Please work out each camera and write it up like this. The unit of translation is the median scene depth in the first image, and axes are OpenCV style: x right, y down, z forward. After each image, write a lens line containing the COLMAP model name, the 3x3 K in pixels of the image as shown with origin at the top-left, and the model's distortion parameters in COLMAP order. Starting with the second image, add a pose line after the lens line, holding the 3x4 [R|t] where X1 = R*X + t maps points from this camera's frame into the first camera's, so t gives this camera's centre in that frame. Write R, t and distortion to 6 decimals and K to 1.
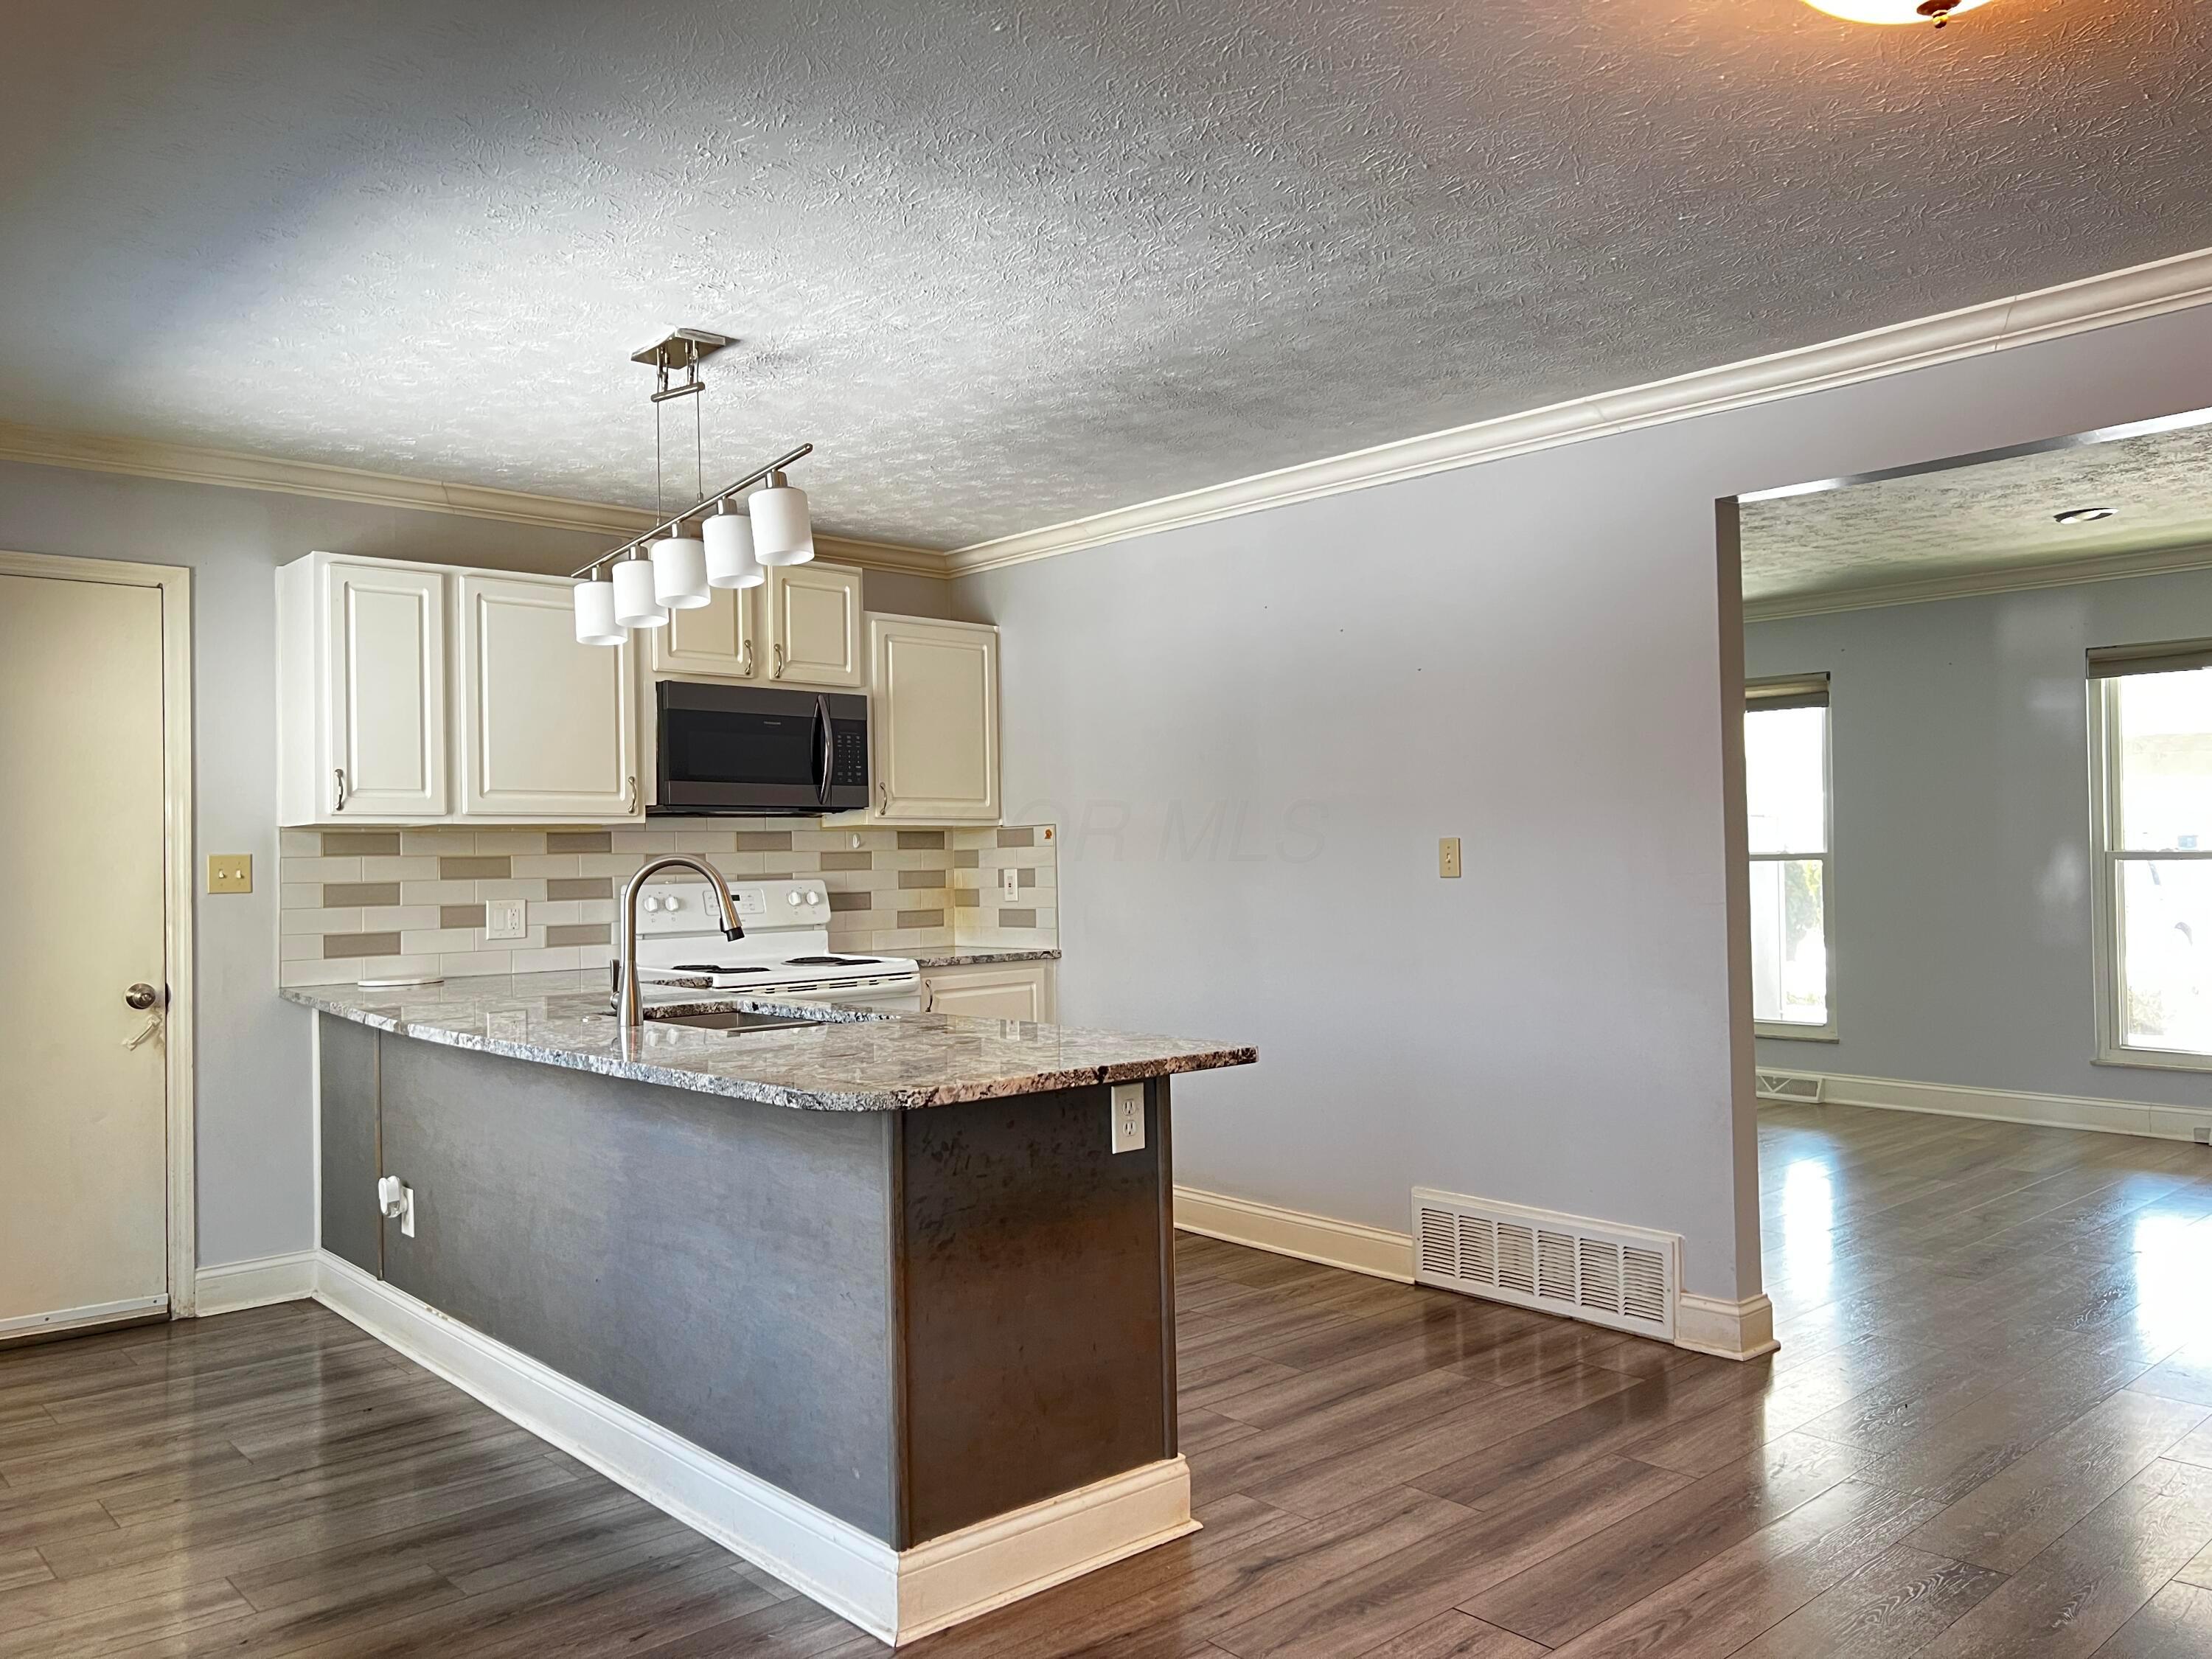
lens RADIAL K [[1681.2, 0, 1089.2], [0, 1681.2, 828.9], [0, 0, 1]] dist [0.032323, -0.003613]
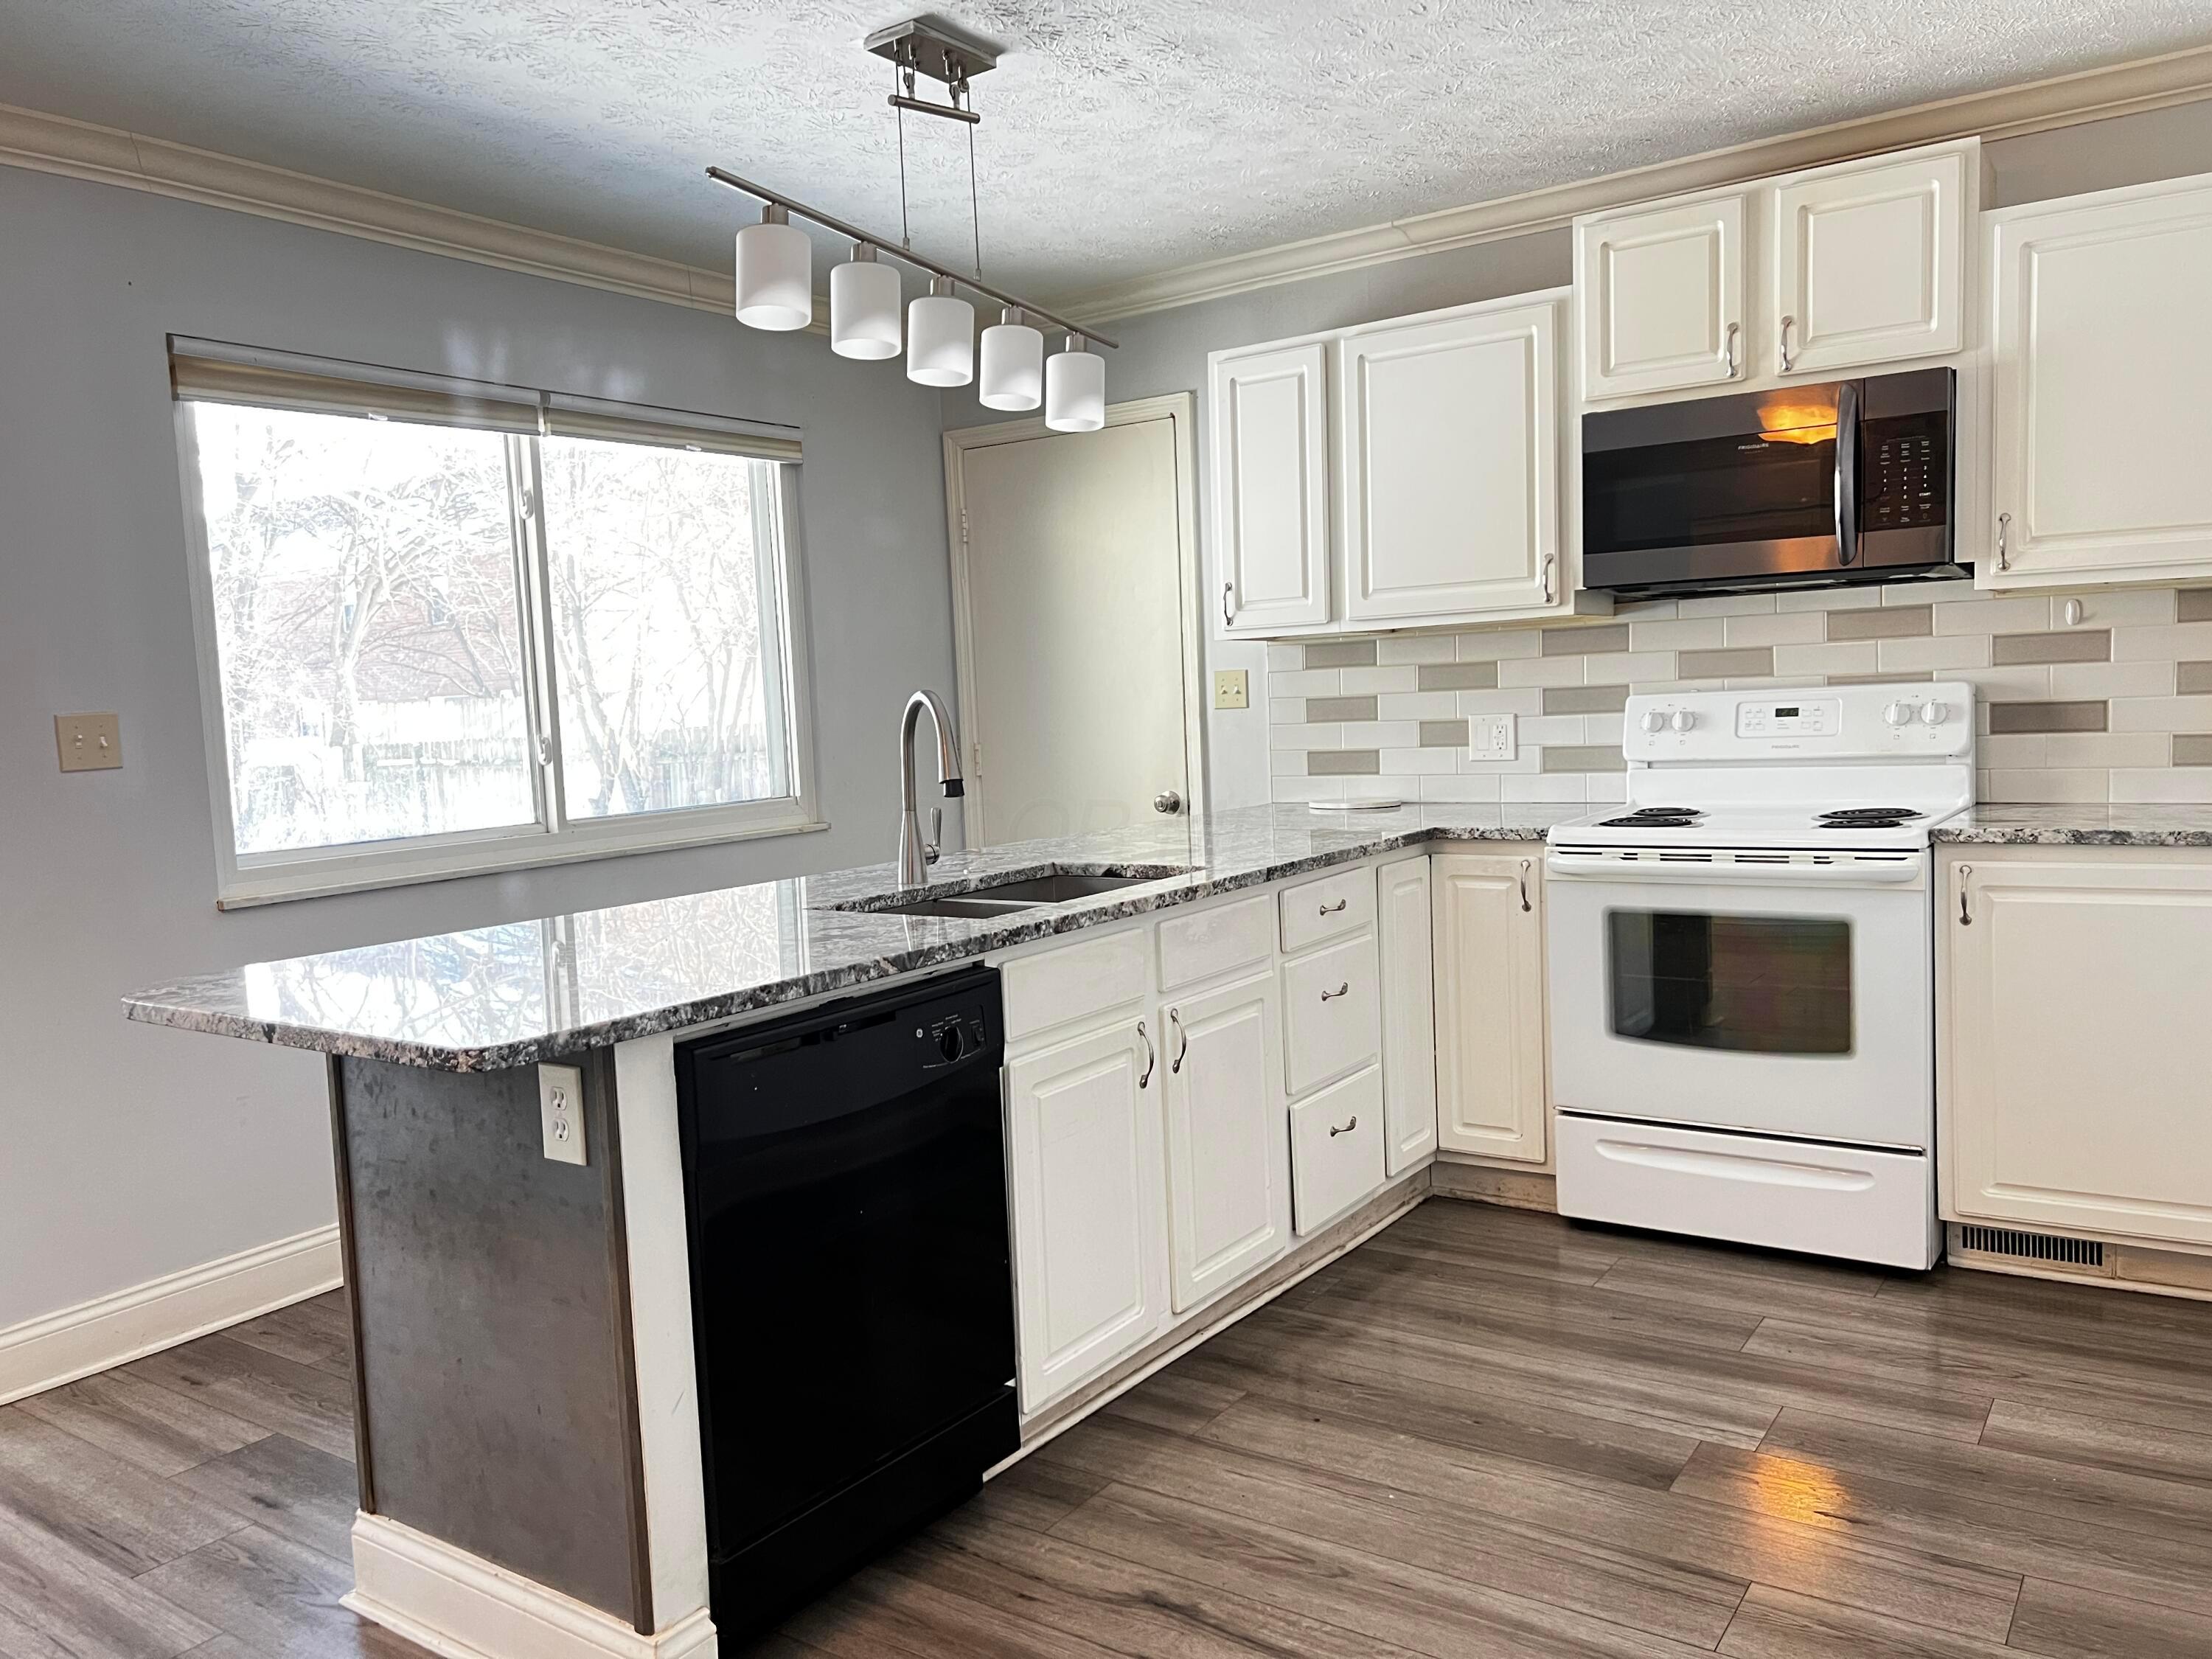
lens RADIAL K [[1681.2, 0, 1089.2], [0, 1681.2, 828.9], [0, 0, 1]] dist [0.032323, -0.003613]
pose [[0.212277, 0.088817, -0.973165, 0.427085], [0.062056, 0.992626, 0.104129, -0.000588], [0.975237, -0.082495, 0.205200, 0.636562]]
